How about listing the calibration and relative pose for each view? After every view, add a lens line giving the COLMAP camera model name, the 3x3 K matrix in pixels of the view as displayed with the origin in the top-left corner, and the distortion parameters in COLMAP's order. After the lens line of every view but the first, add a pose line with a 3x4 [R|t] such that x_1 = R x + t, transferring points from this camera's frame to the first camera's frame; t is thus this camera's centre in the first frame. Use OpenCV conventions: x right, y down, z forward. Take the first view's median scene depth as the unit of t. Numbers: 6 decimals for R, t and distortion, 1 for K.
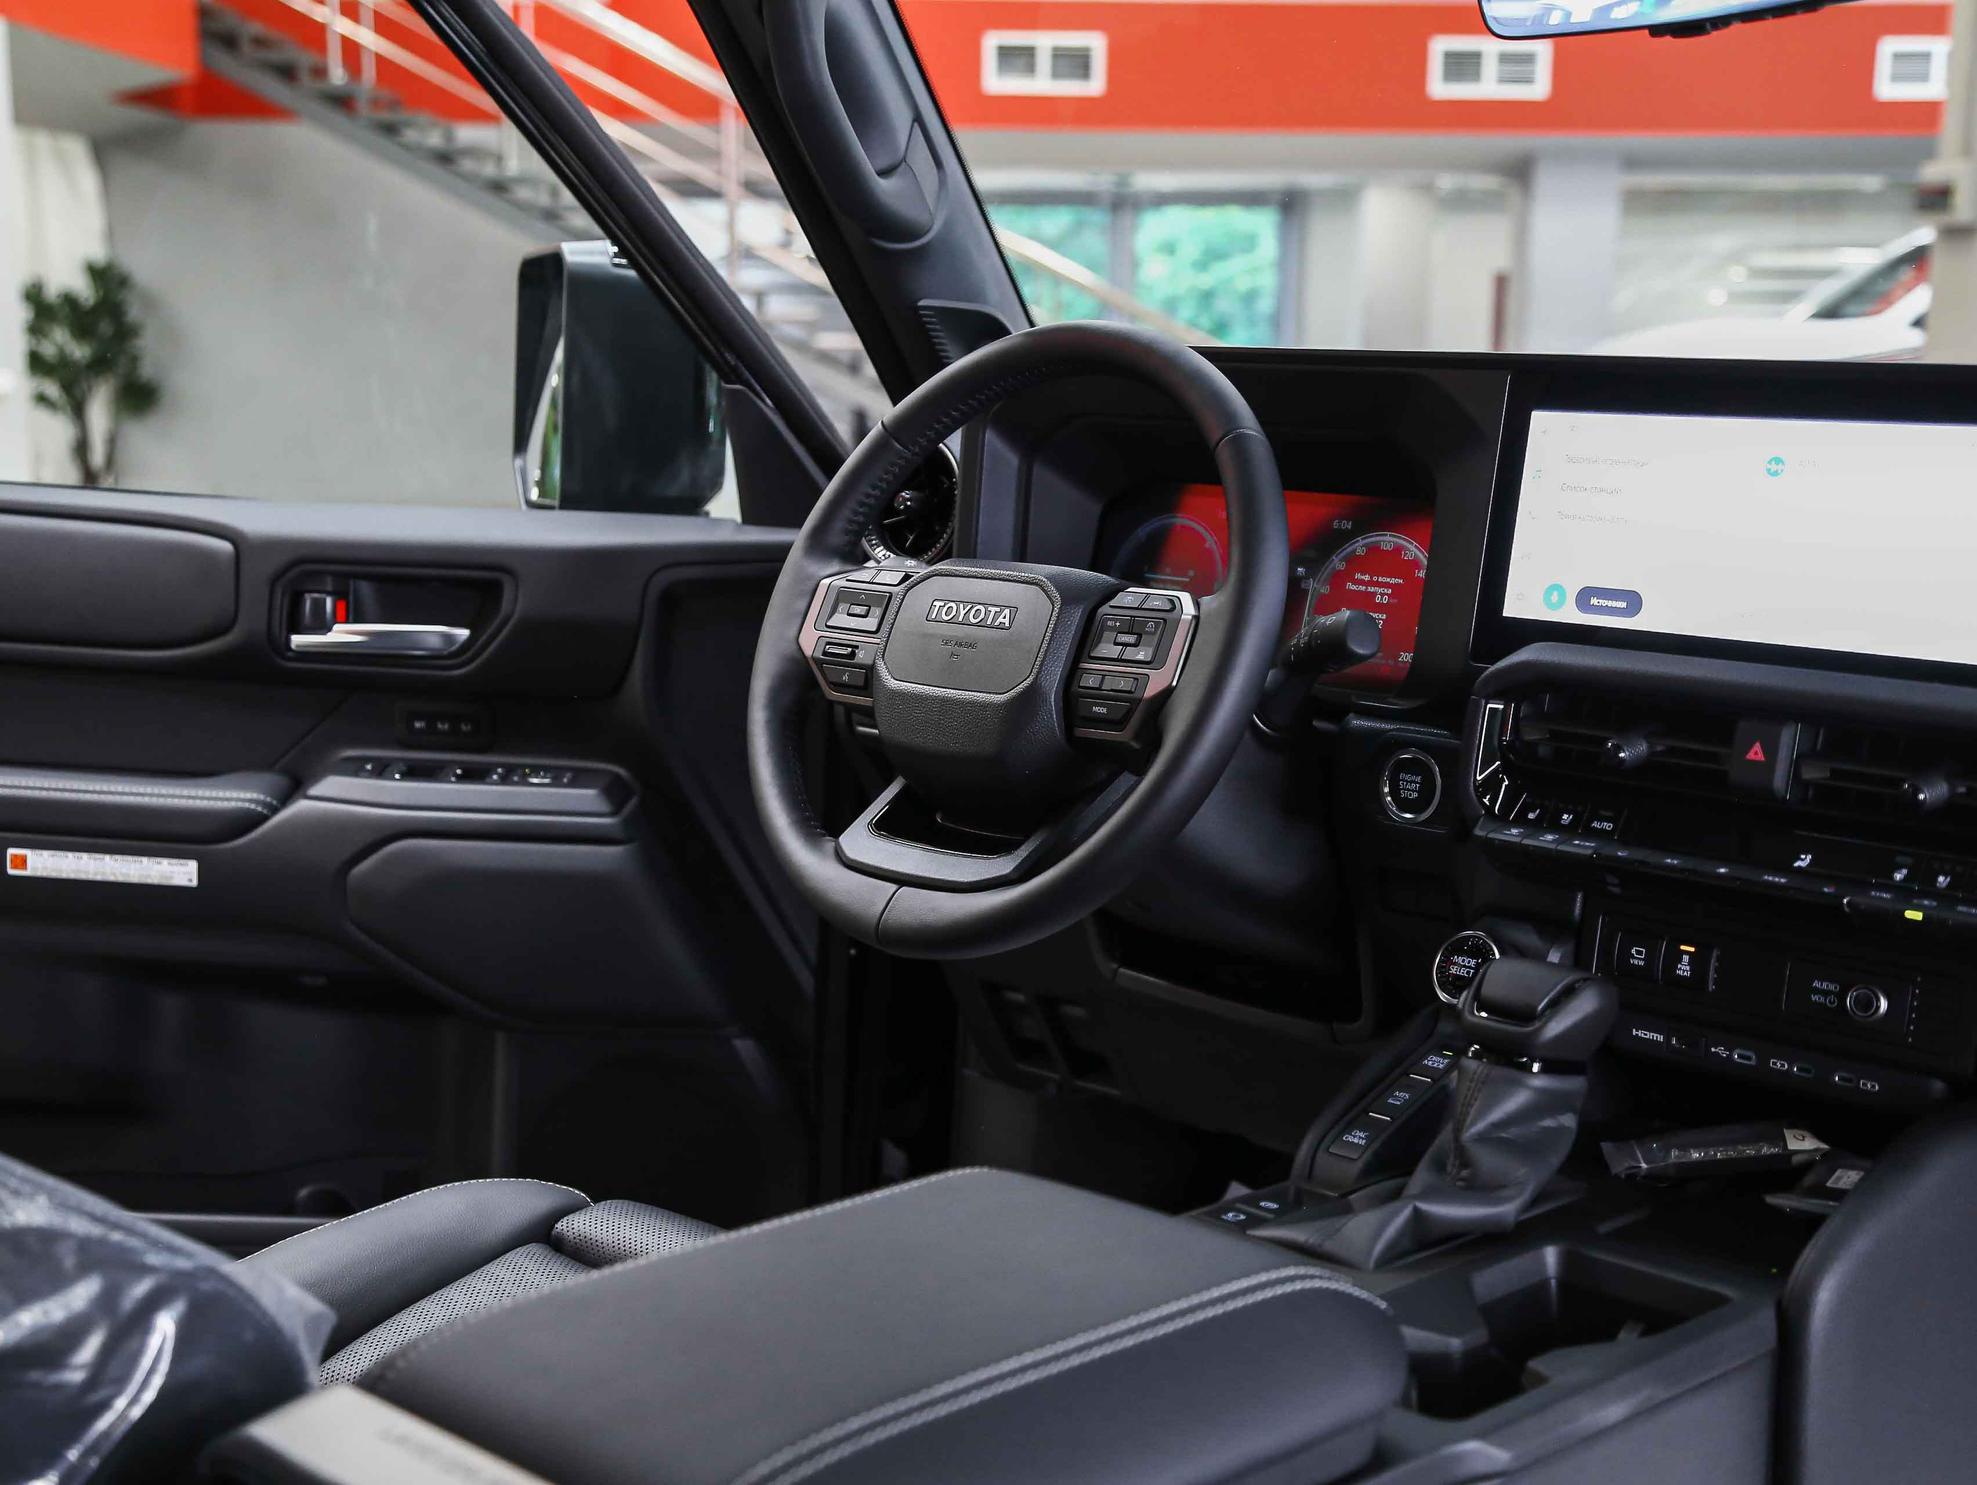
lens RADIAL K [[2872.5, 0, 973.0], [0, 2872.5, 758.7], [0, 0, 1]] dist [0.128488, 0.000000]
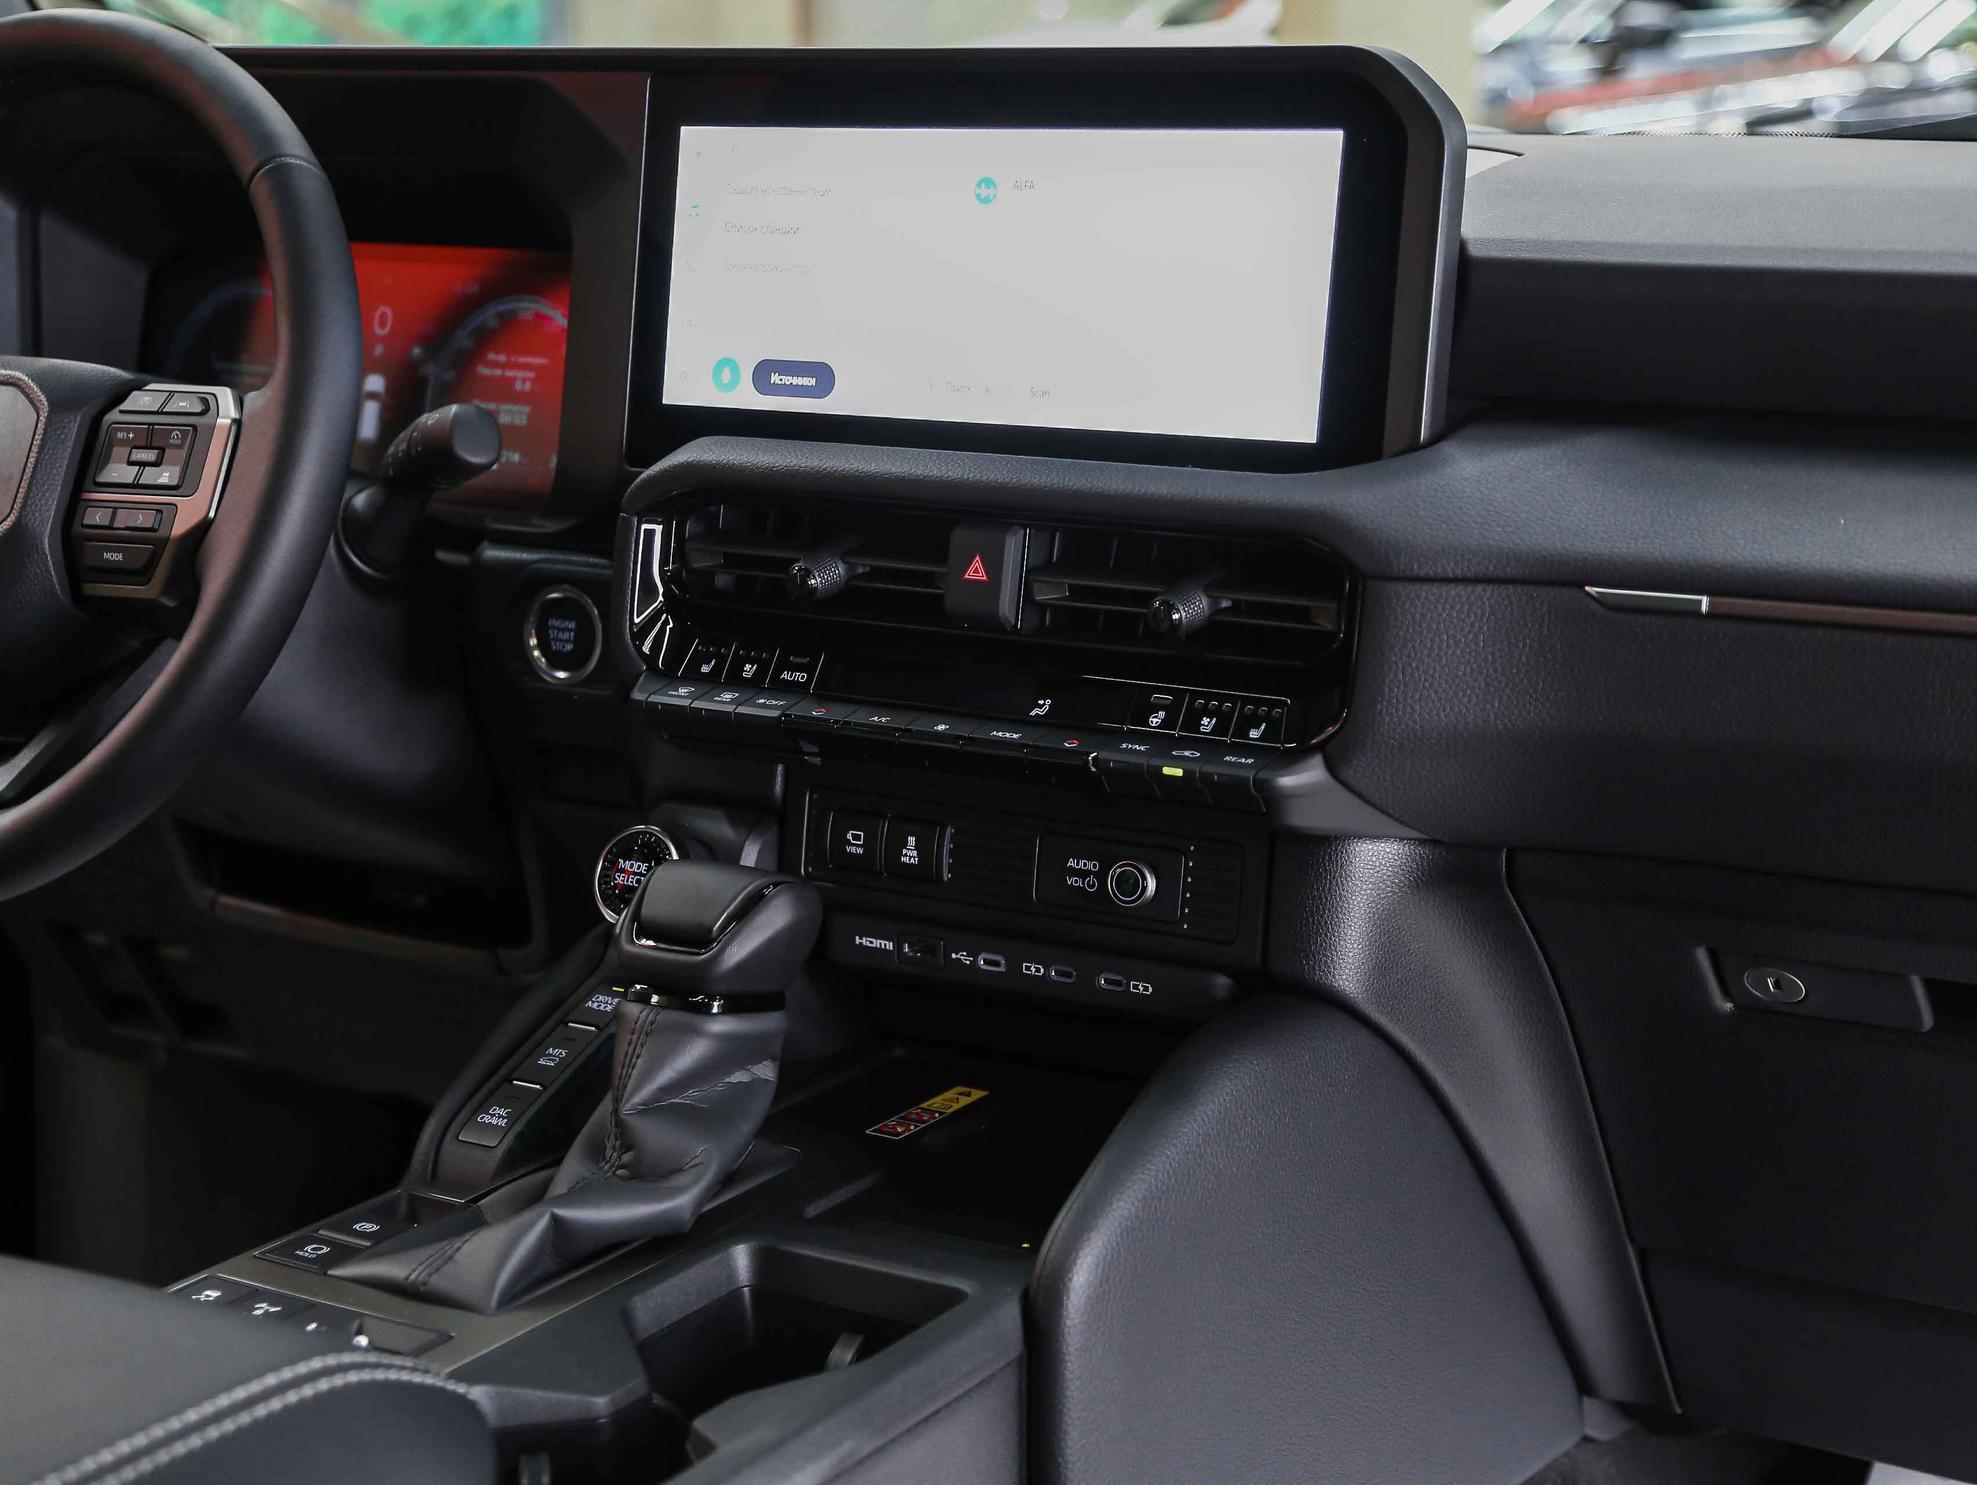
lens RADIAL K [[3369.1, 0, 970.0], [0, 3369.1, 748.0], [0, 0, 1]] dist [0.206863, 0.000000]
pose [[0.975550, -0.069778, 0.208408, 0.068725], [0.058855, 0.996570, 0.058168, -0.006104], [-0.211752, -0.044480, 0.976311, 0.112940]]
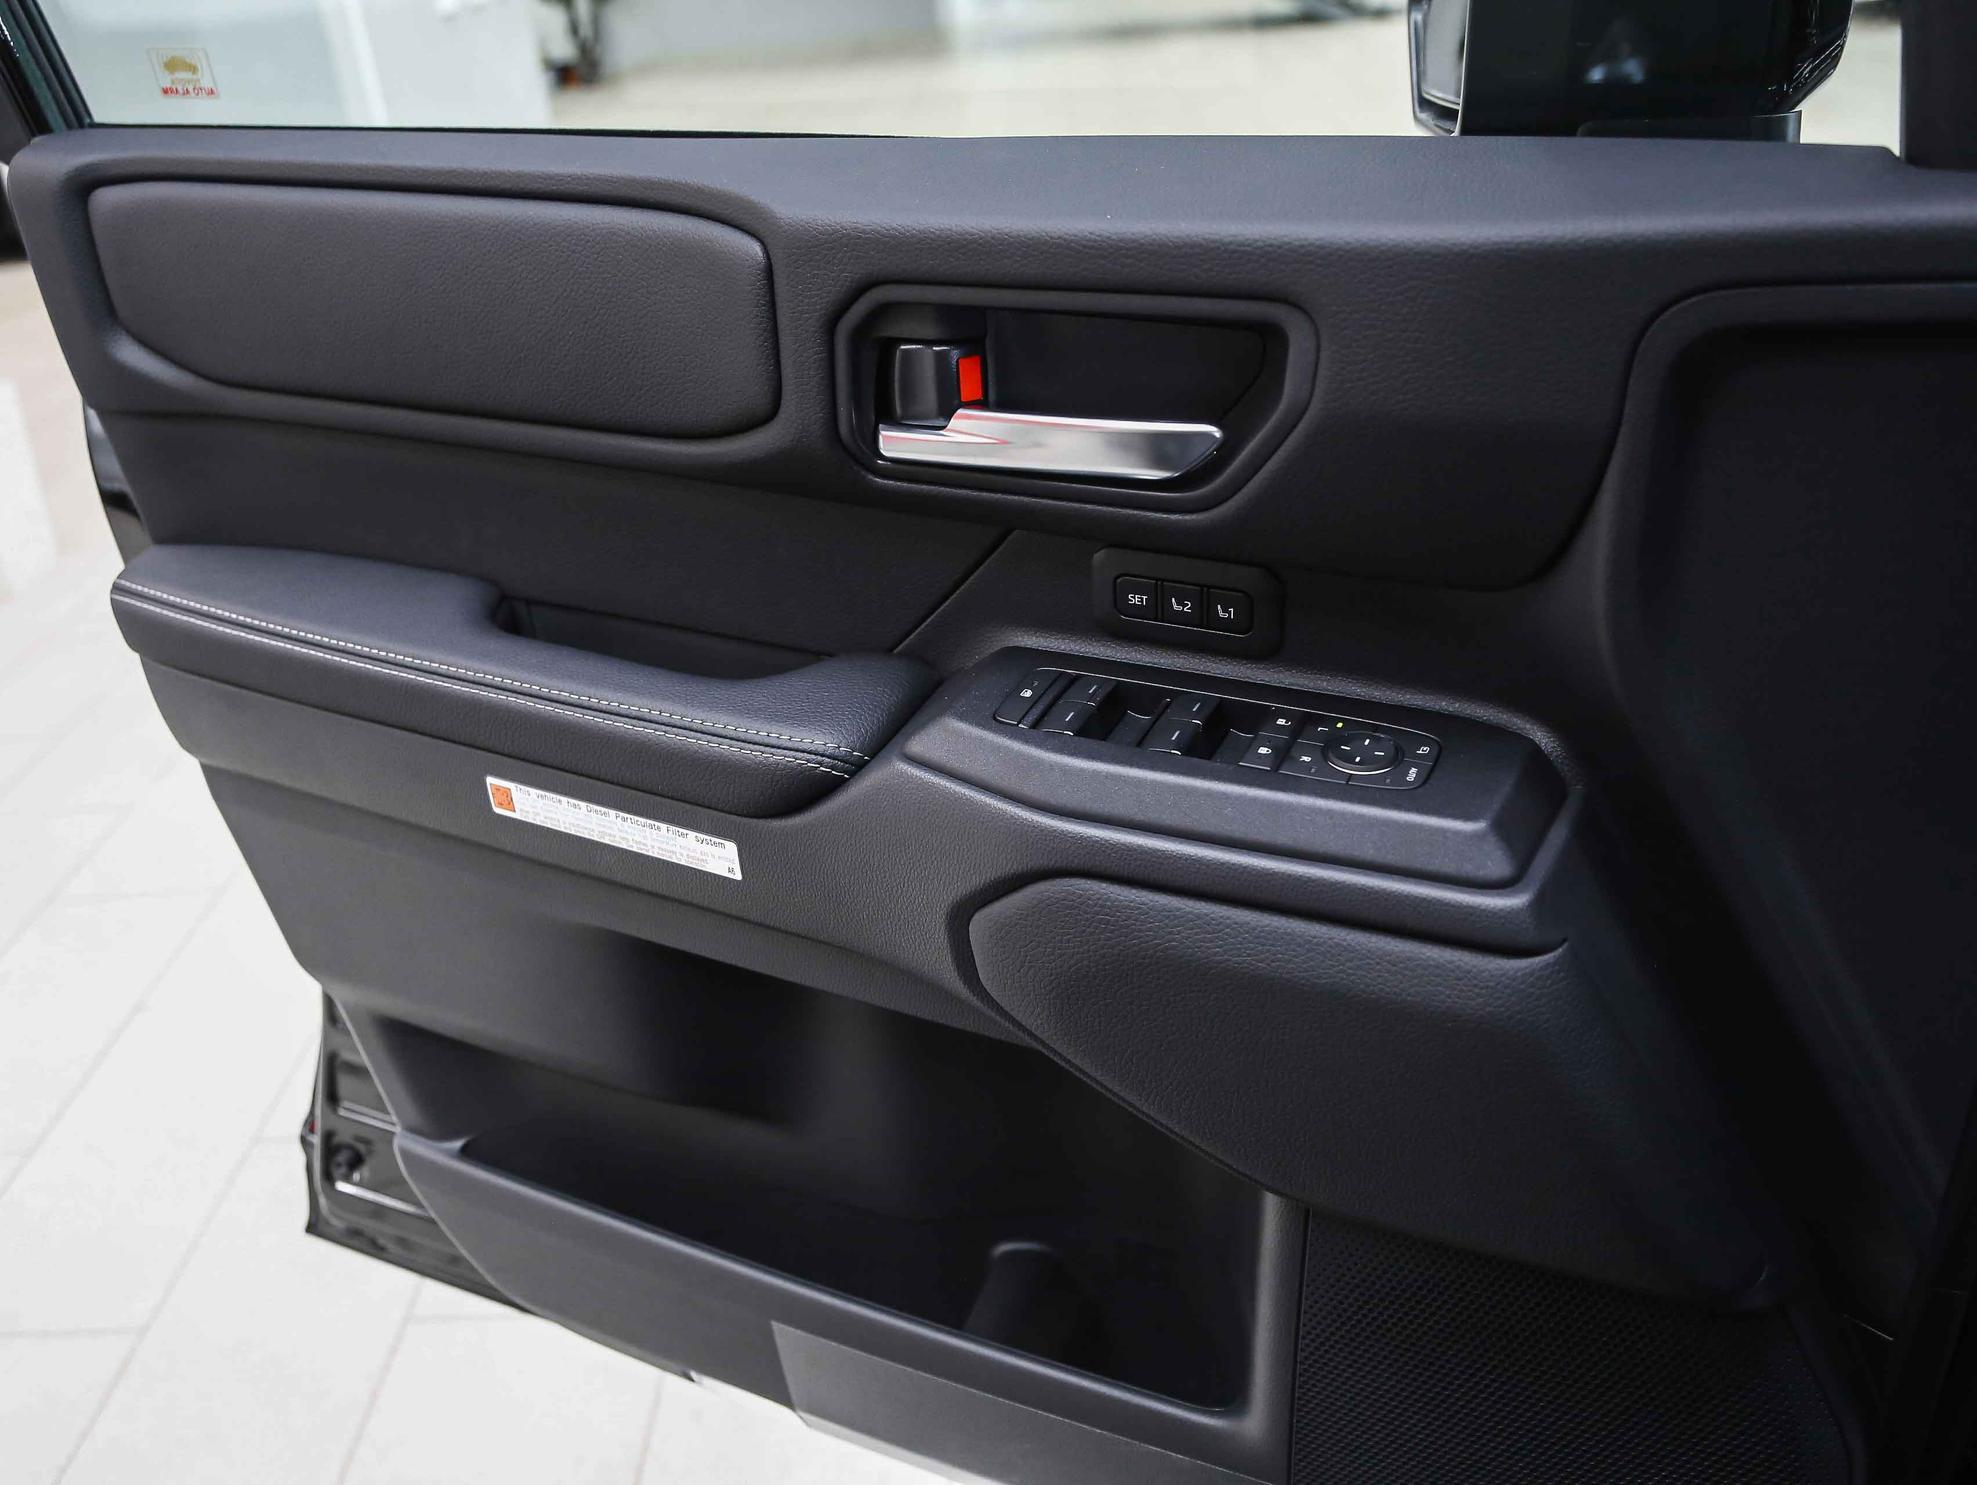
lens RADIAL K [[1595.1, 0, 986.6], [0, 1595.1, 737.6], [0, 0, 1]] dist [-0.044595, -0.004496]
pose [[0.896535, 0.115105, -0.427758, -0.123221], [0.014562, 0.957470, 0.288165, -0.091420], [0.442734, -0.264579, 0.856729, 0.980017]]
